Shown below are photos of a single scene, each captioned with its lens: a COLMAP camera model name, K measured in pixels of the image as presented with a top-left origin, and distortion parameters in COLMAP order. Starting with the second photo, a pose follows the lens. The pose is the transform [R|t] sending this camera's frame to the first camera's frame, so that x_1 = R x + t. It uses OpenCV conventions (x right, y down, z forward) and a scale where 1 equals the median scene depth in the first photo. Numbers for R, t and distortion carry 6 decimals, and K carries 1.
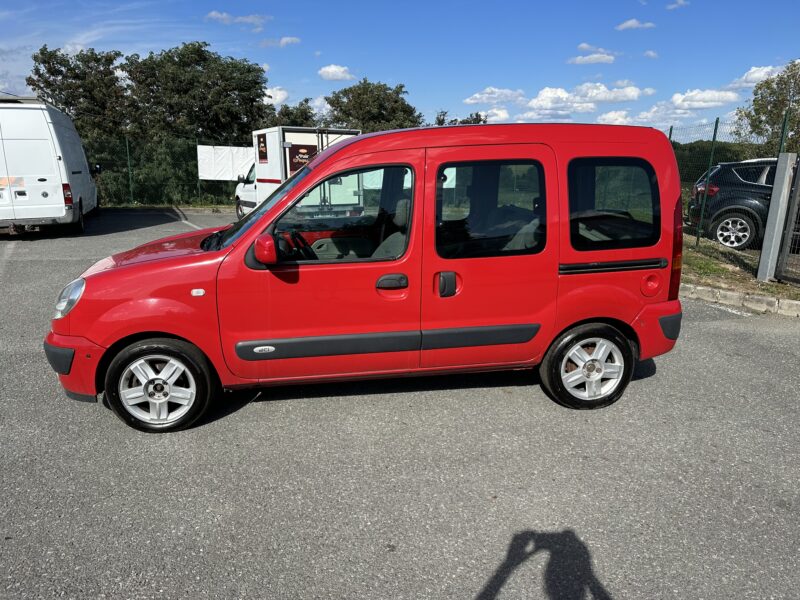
lens RADIAL K [[574.0, 0, 396.0], [0, 574.0, 299.2], [0, 0, 1]] dist [0.046474, -0.080259]
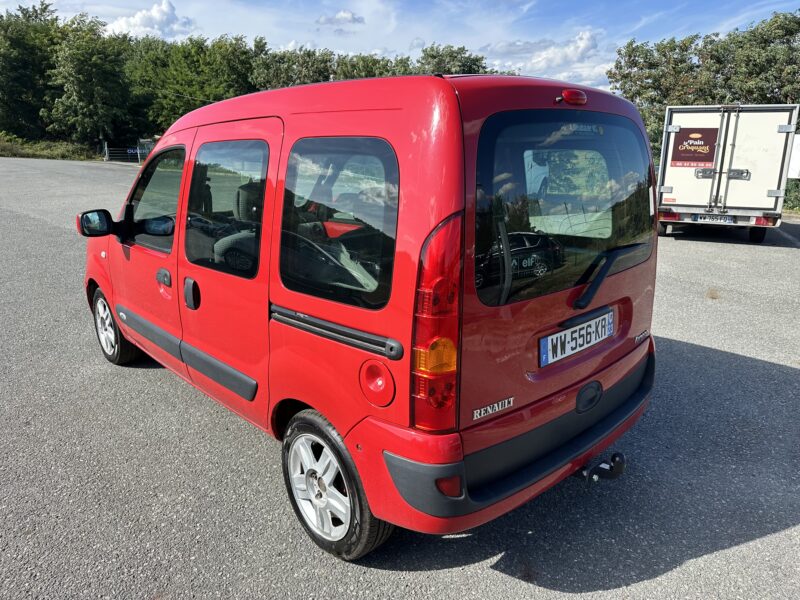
lens RADIAL K [[574.0, 0, 396.0], [0, 574.0, 299.2], [0, 0, 1]] dist [0.046474, -0.080259]
pose [[0.588147, 0.203583, -0.782712, 0.251190], [-0.190053, 0.975489, 0.110914, -0.047205], [0.786106, 0.083523, 0.612422, 0.204629]]
